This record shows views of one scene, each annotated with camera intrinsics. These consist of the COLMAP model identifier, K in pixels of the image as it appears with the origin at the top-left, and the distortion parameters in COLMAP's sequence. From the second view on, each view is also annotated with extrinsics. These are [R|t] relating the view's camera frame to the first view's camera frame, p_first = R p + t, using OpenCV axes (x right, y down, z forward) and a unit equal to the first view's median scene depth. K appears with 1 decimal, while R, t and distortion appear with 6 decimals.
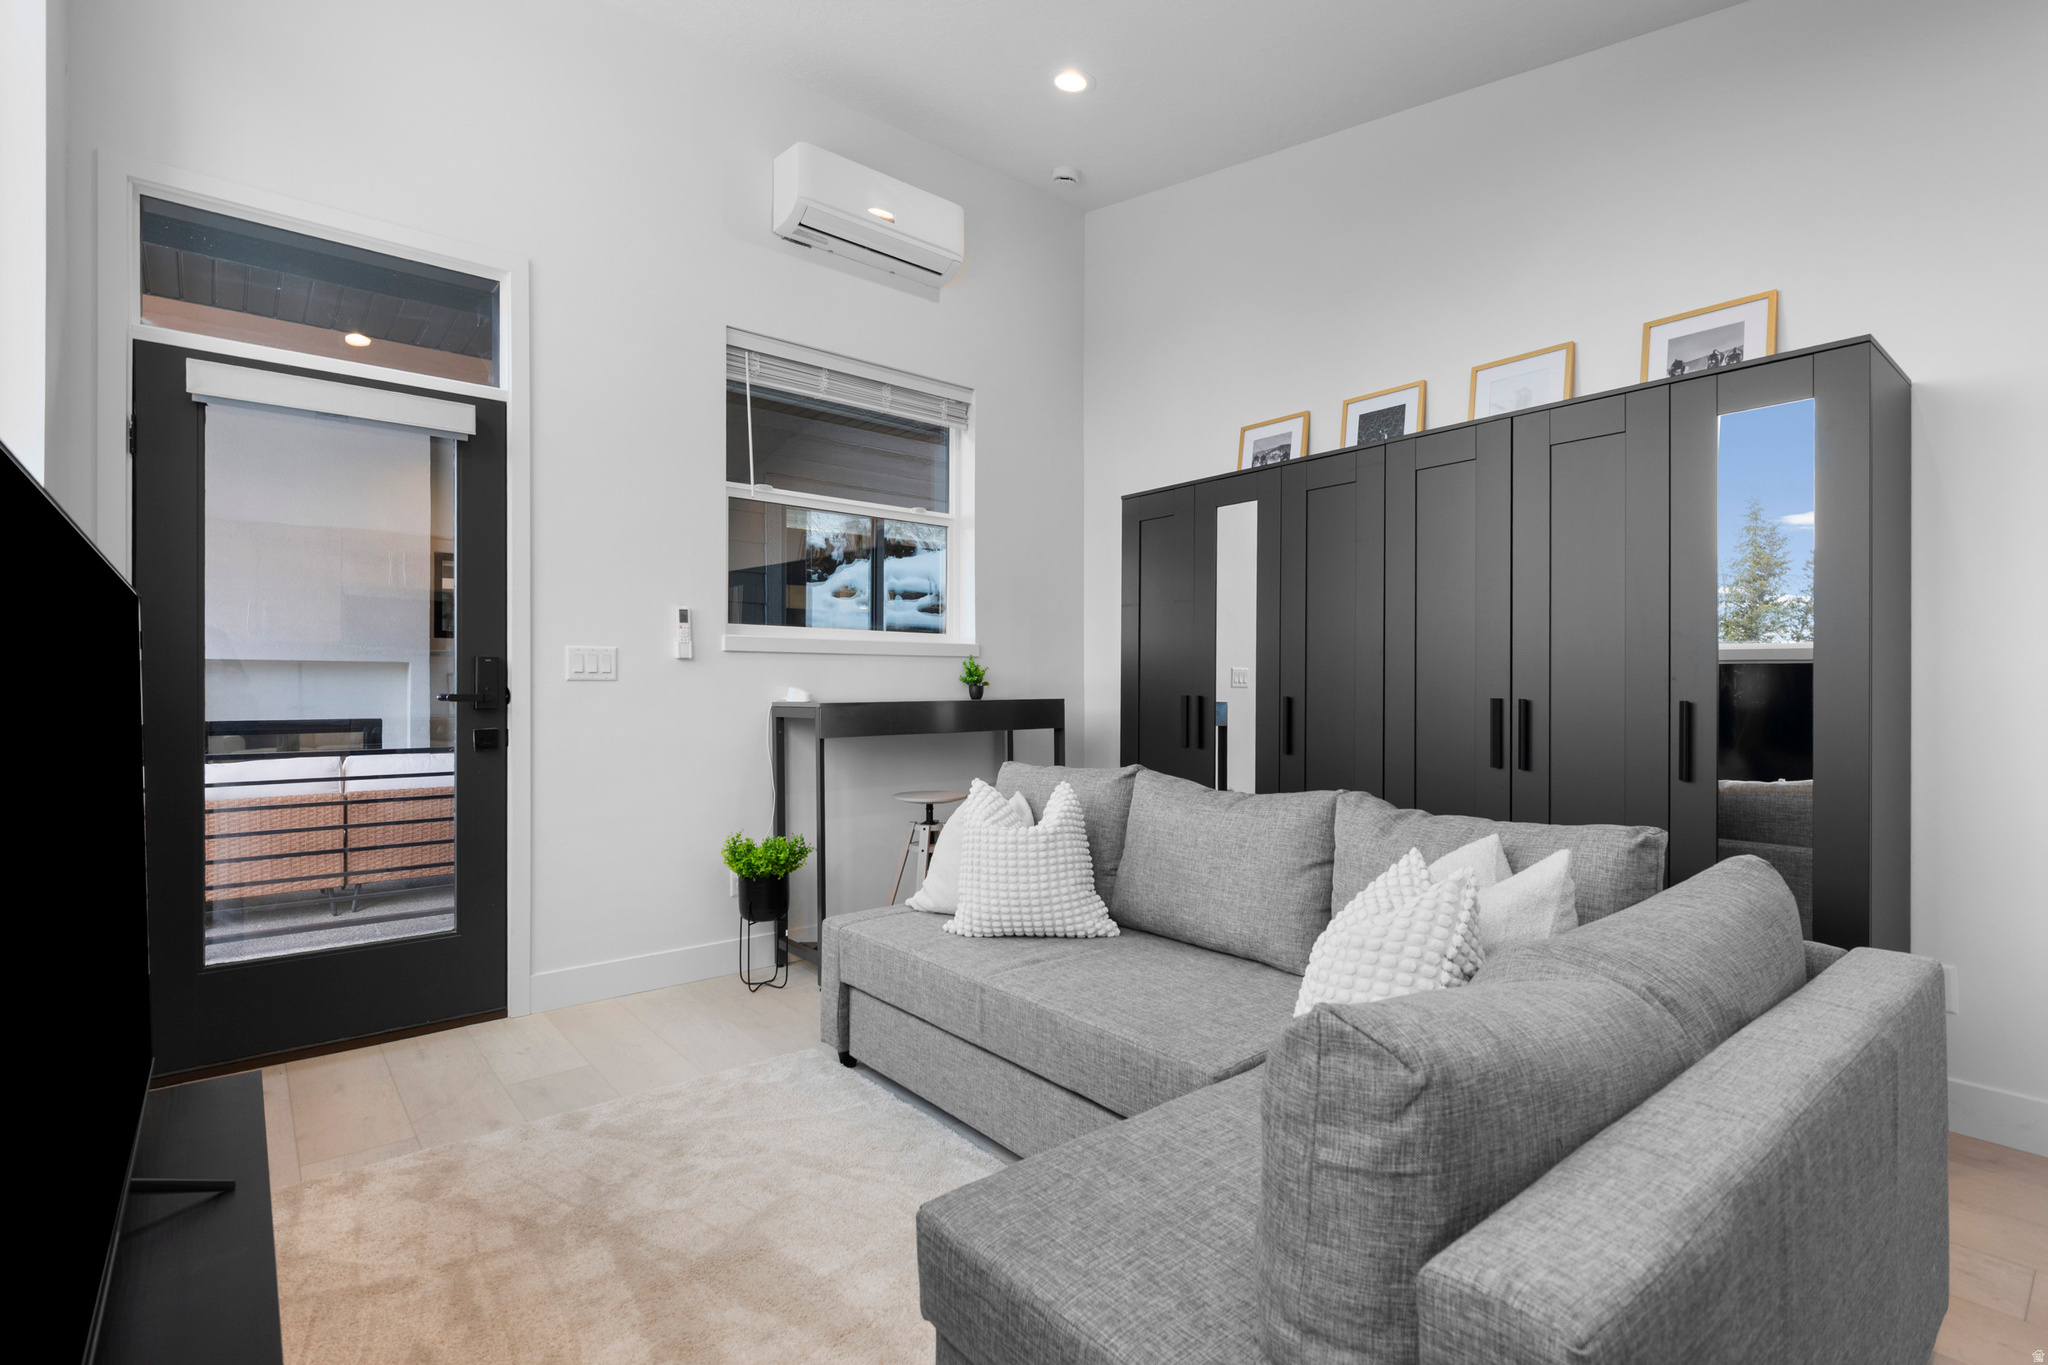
lens RADIAL K [[928.5, 0, 1014.8], [0, 928.5, 683.8], [0, 0, 1]] dist [-0.000577, -0.000381]
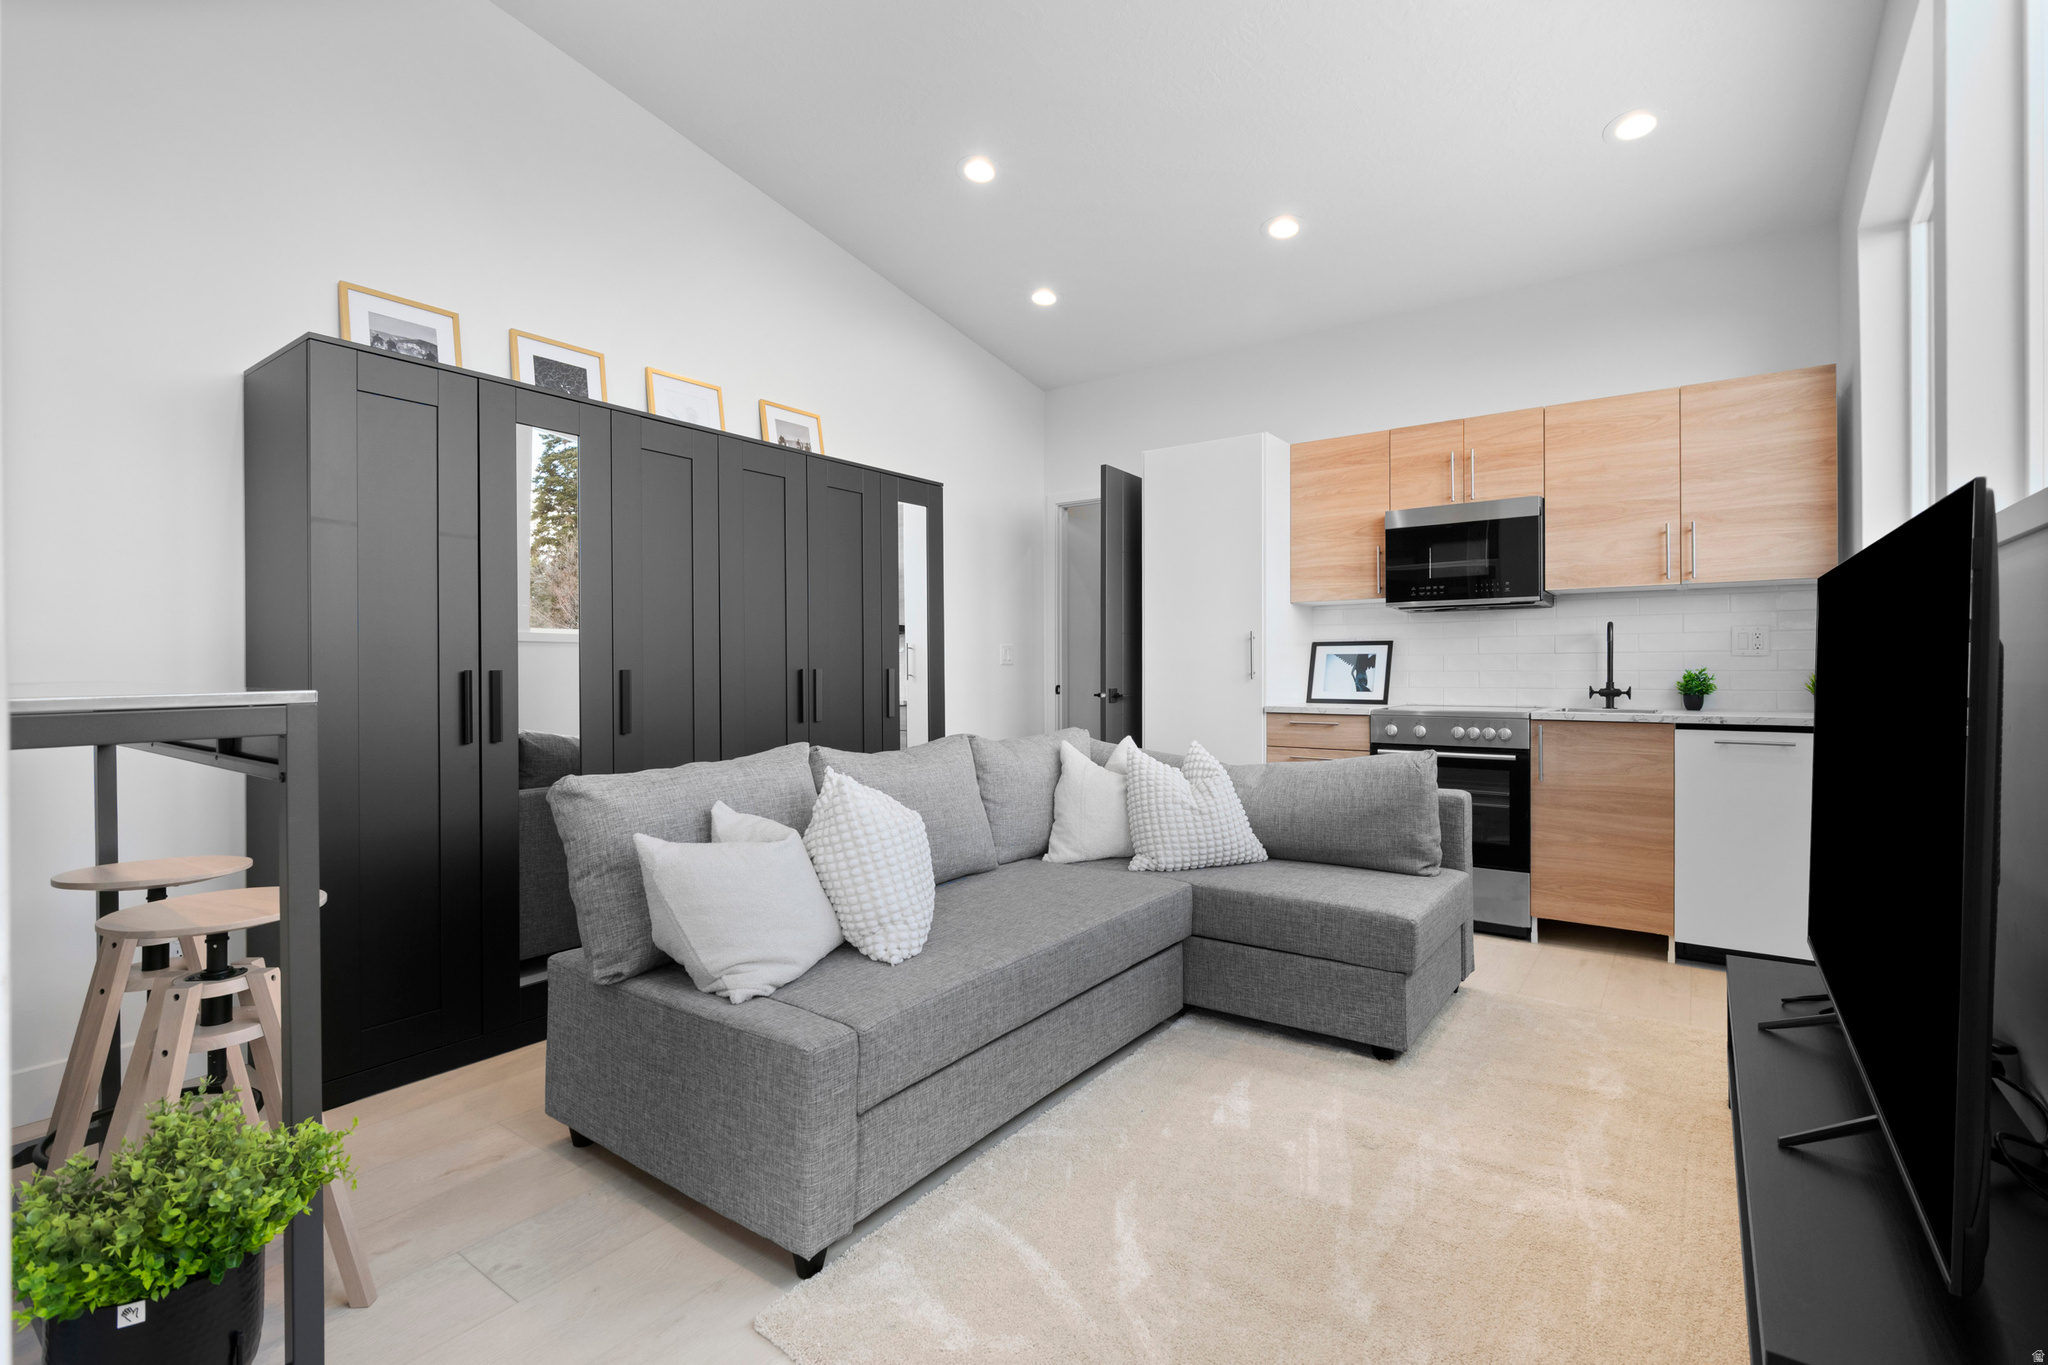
lens RADIAL K [[924.4, 0, 1010.9], [0, 924.4, 667.6], [0, 0, 1]] dist [0.000035, -0.000111]
pose [[-0.238822, -0.005937, 0.971045, -0.797156], [-0.004497, 0.999977, 0.005008, 0.006599], [-0.971053, -0.003171, -0.238843, 1.010520]]
